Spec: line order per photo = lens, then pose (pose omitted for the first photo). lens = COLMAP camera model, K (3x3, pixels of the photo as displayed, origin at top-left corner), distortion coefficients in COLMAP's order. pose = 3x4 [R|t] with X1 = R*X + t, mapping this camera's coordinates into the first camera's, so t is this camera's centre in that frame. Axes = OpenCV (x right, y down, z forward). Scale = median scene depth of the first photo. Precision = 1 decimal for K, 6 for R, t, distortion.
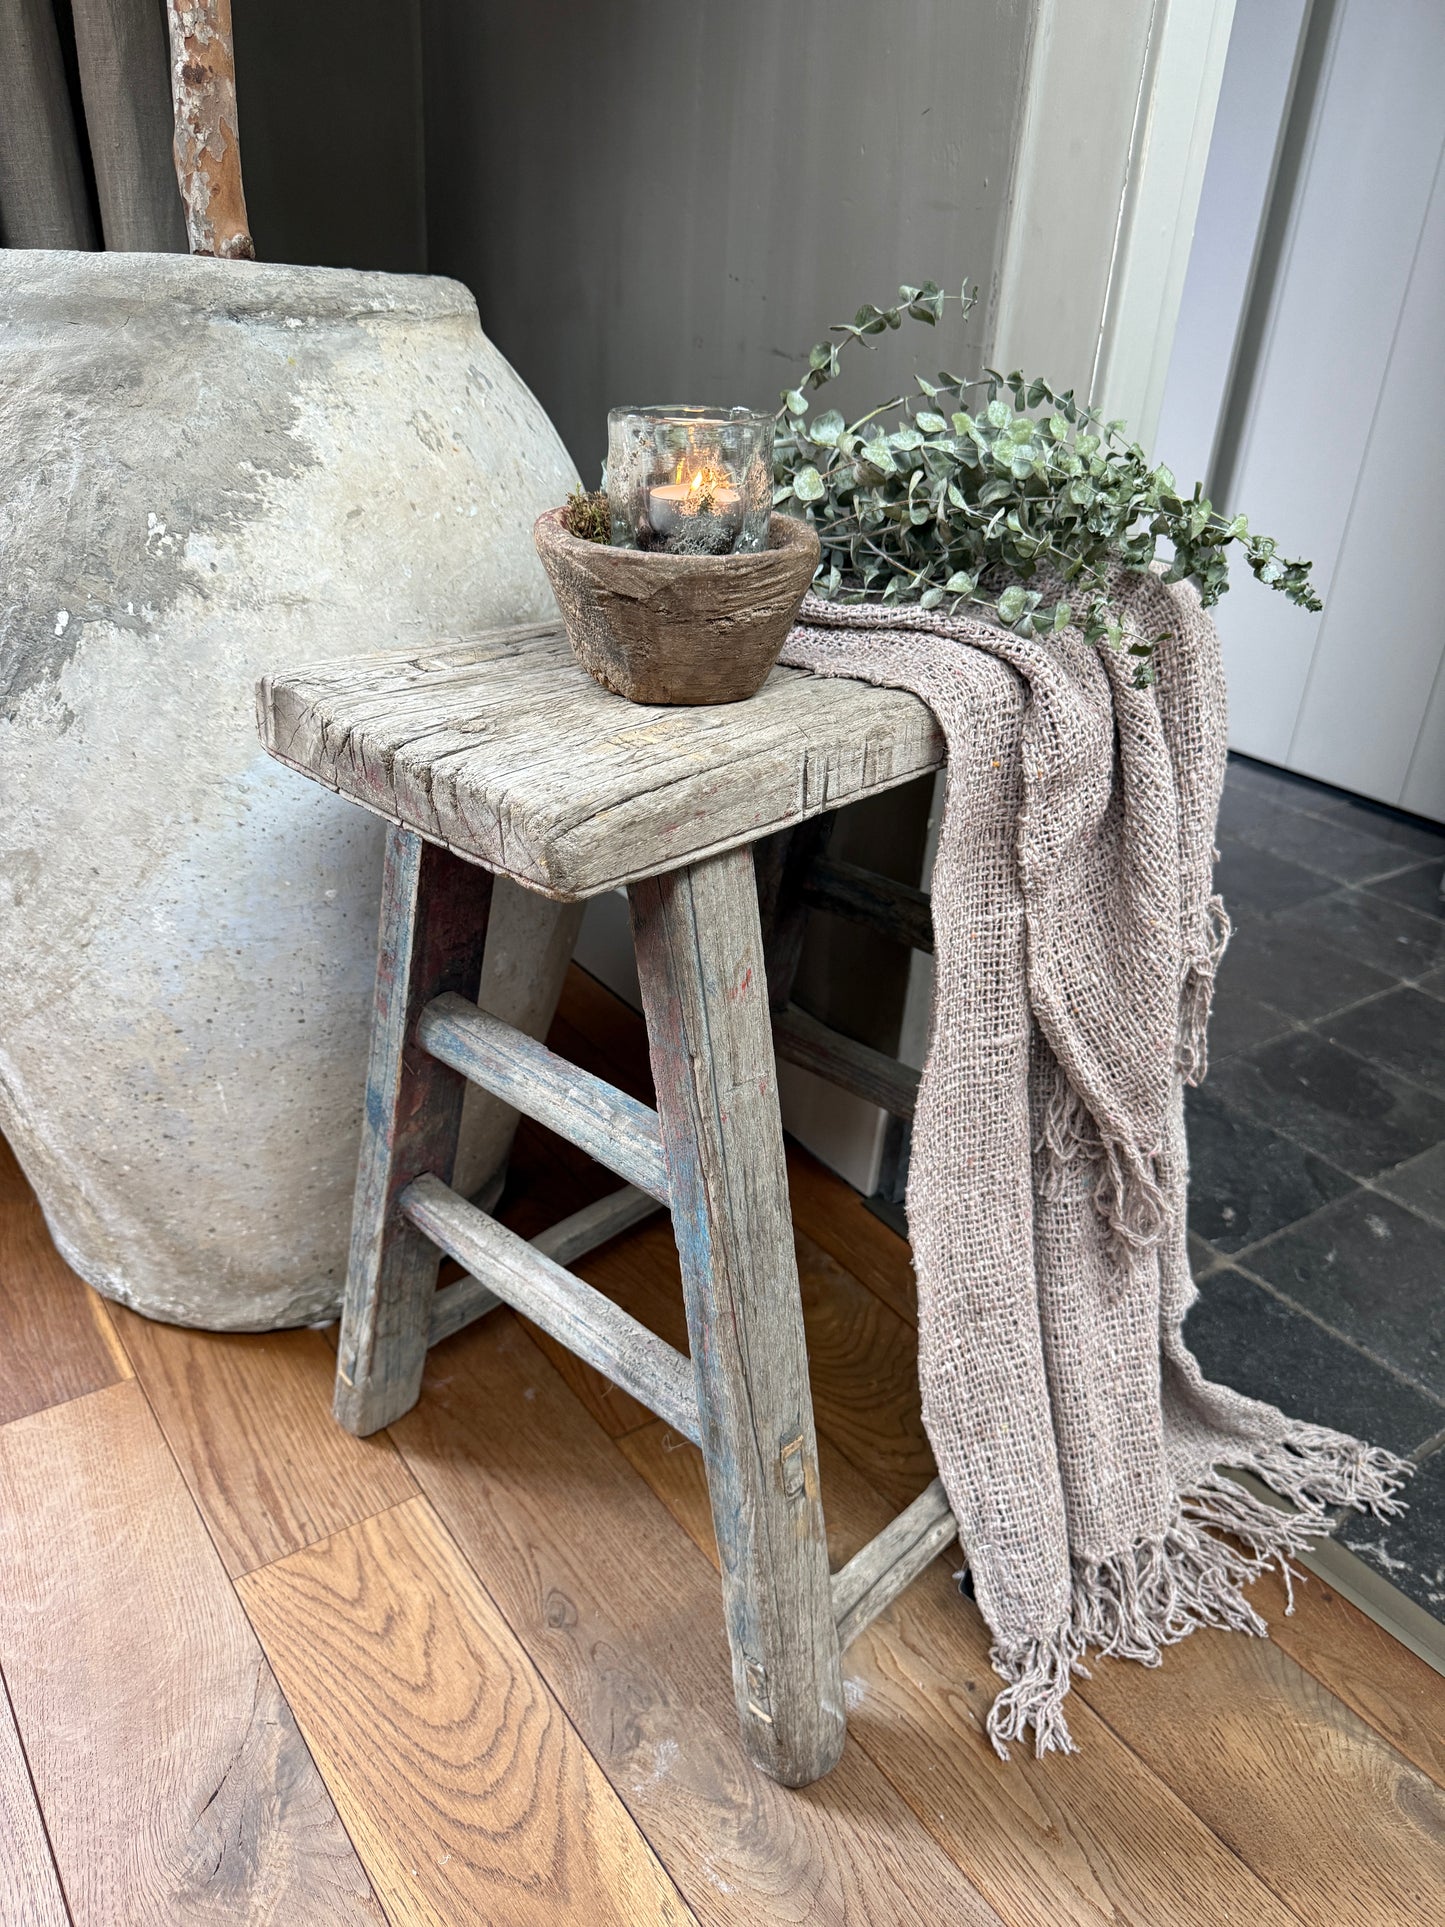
lens RADIAL K [[1410.2, 0, 728.2], [0, 1410.2, 967.5], [0, 0, 1]] dist [0.040519, -0.067827]
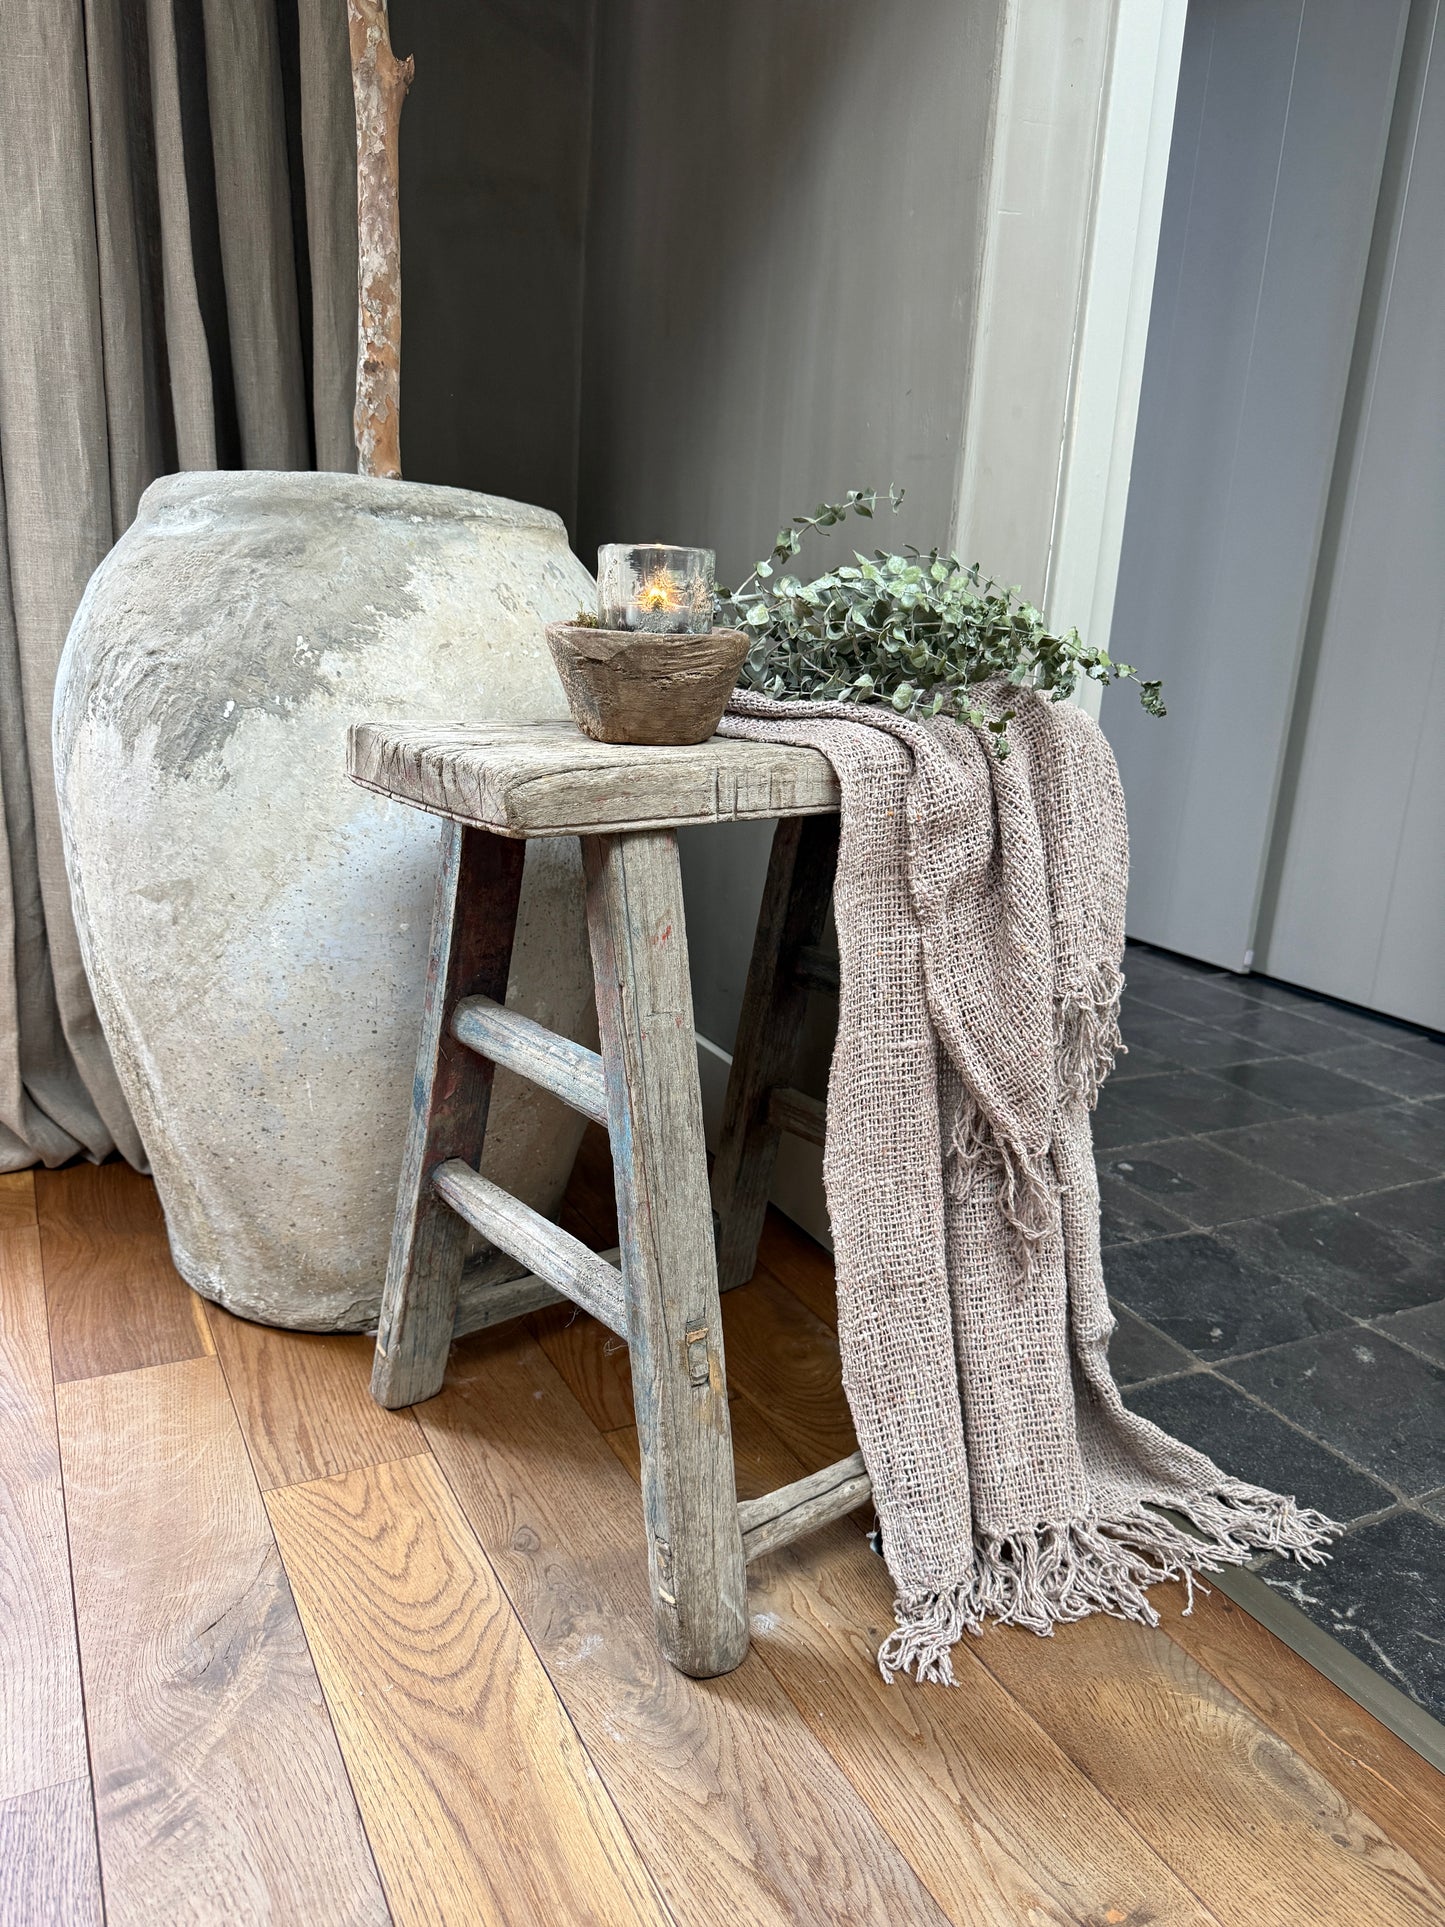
lens RADIAL K [[1399.9, 0, 723.0], [0, 1399.9, 960.9], [0, 0, 1]] dist [0.085041, -0.149612]
pose [[0.990186, 0.033396, -0.135709, 0.194870], [-0.062852, 0.973702, -0.218982, 0.253695], [0.124827, 0.225363, 0.966245, -0.216969]]
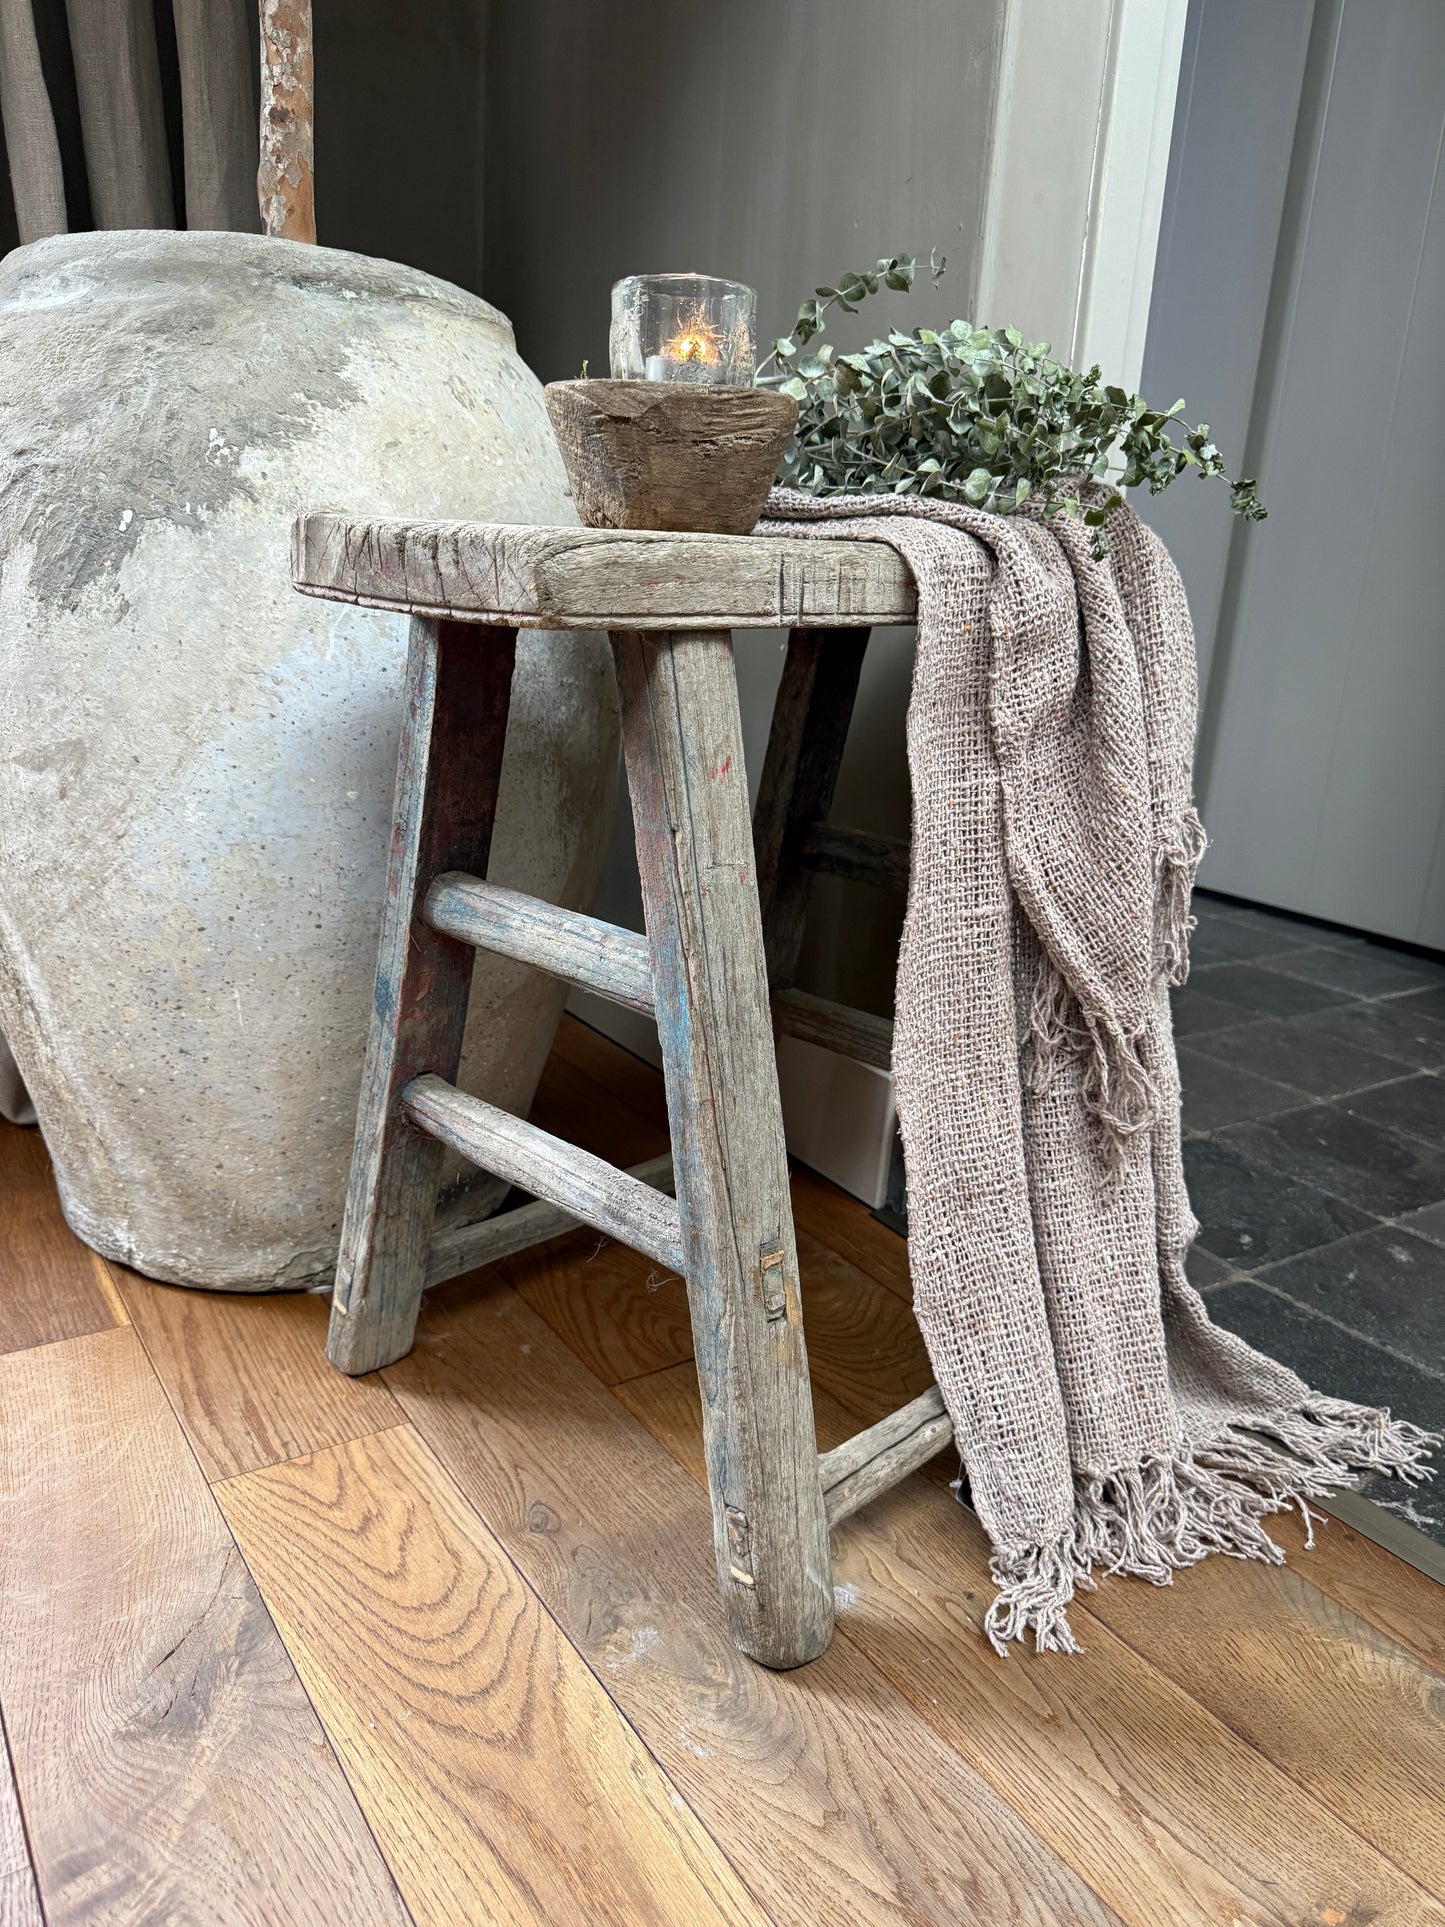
lens RADIAL K [[1402.1, 0, 728.2], [0, 1402.1, 966.7], [0, 0, 1]] dist [0.069523, -0.120183]
pose [[0.999515, 0.005978, -0.030557, 0.037646], [-0.011599, 0.982245, -0.187244, 0.282491], [0.028895, 0.187508, 0.981838, -0.014492]]
